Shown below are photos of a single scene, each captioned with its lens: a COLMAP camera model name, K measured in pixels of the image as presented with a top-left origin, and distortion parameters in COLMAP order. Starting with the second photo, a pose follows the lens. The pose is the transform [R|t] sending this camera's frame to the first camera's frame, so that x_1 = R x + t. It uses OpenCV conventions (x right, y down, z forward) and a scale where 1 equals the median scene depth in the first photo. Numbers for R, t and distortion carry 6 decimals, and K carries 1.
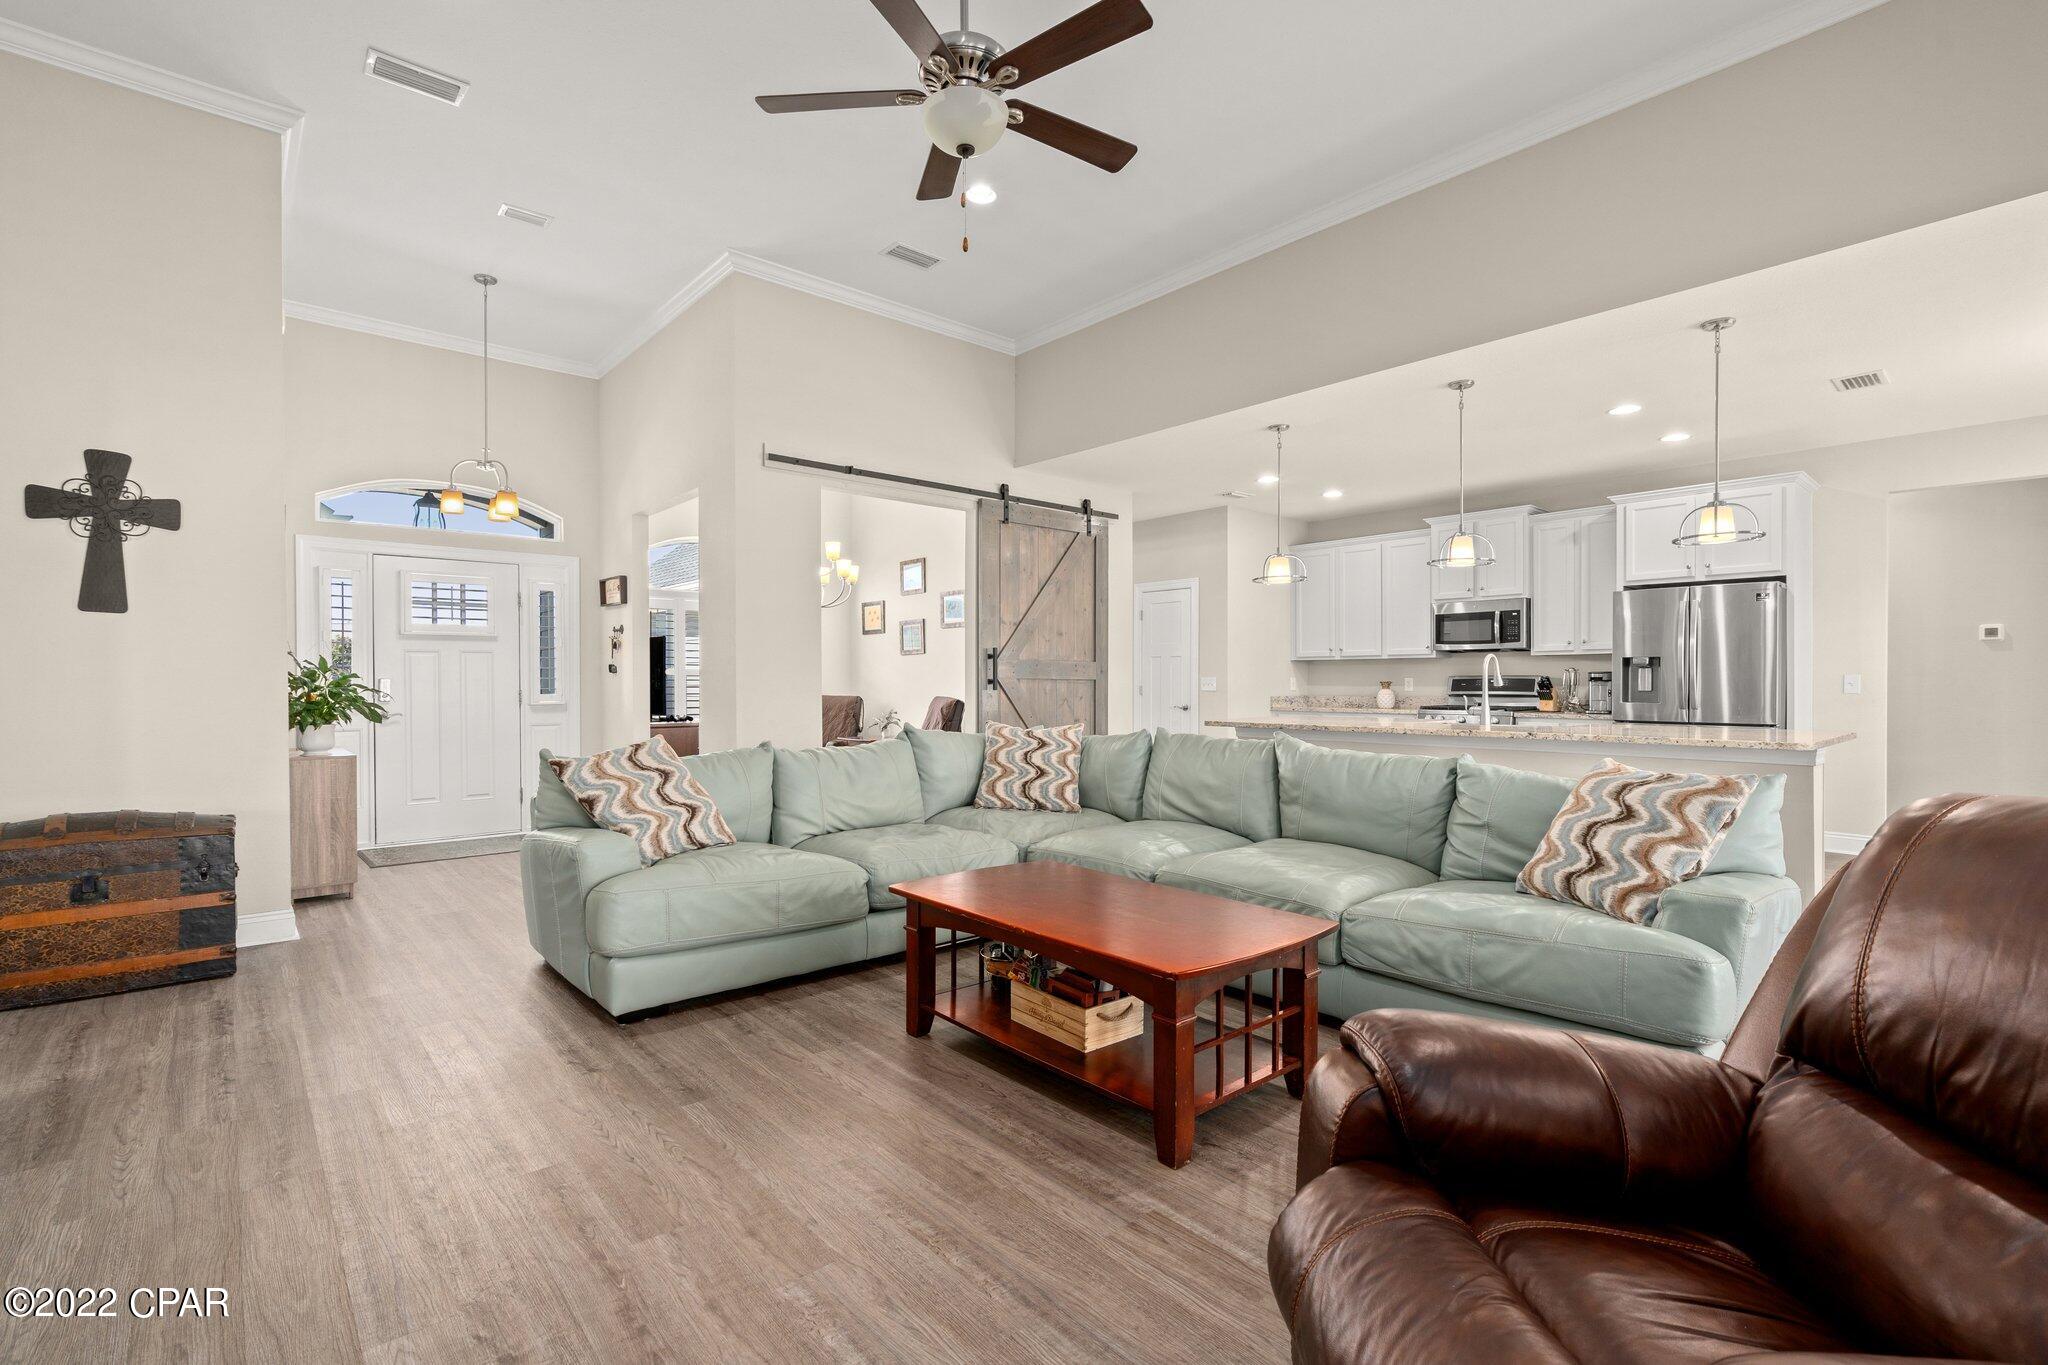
lens RADIAL K [[936.7, 0, 1024.9], [0, 936.7, 683.8], [0, 0, 1]] dist [-0.004356, 0.001883]
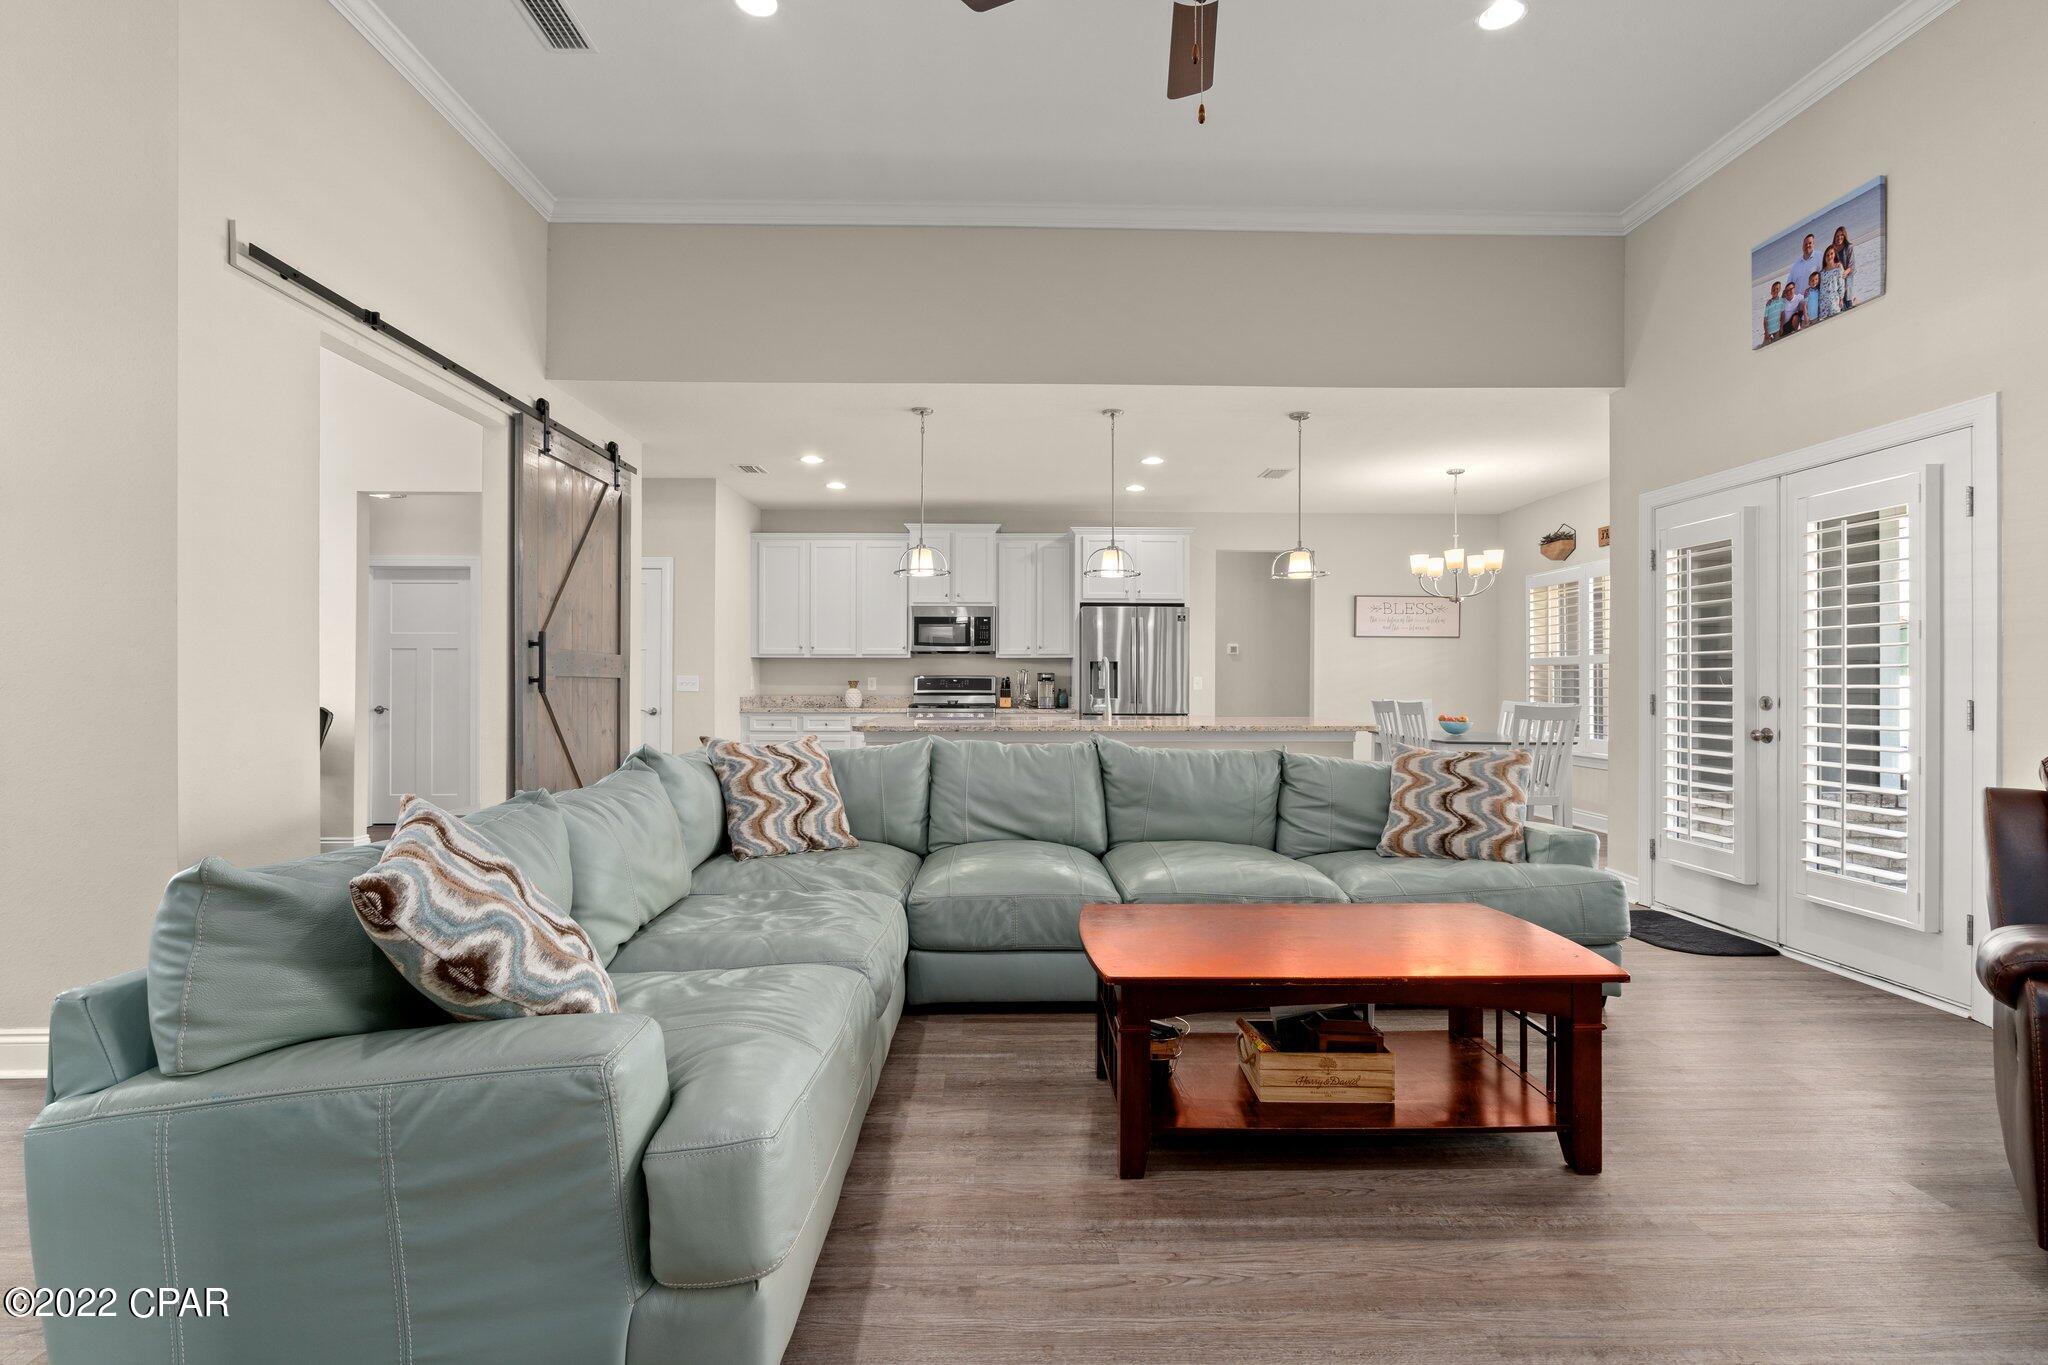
lens RADIAL K [[936.7, 0, 1017.0], [0, 936.7, 676.2], [0, 0, 1]] dist [-0.004356, 0.001883]
pose [[0.639442, 0.004997, 0.768823, -0.339701], [0.000000, 0.999979, -0.006500, -0.000974], [-0.768840, 0.004156, 0.639428, 0.285312]]
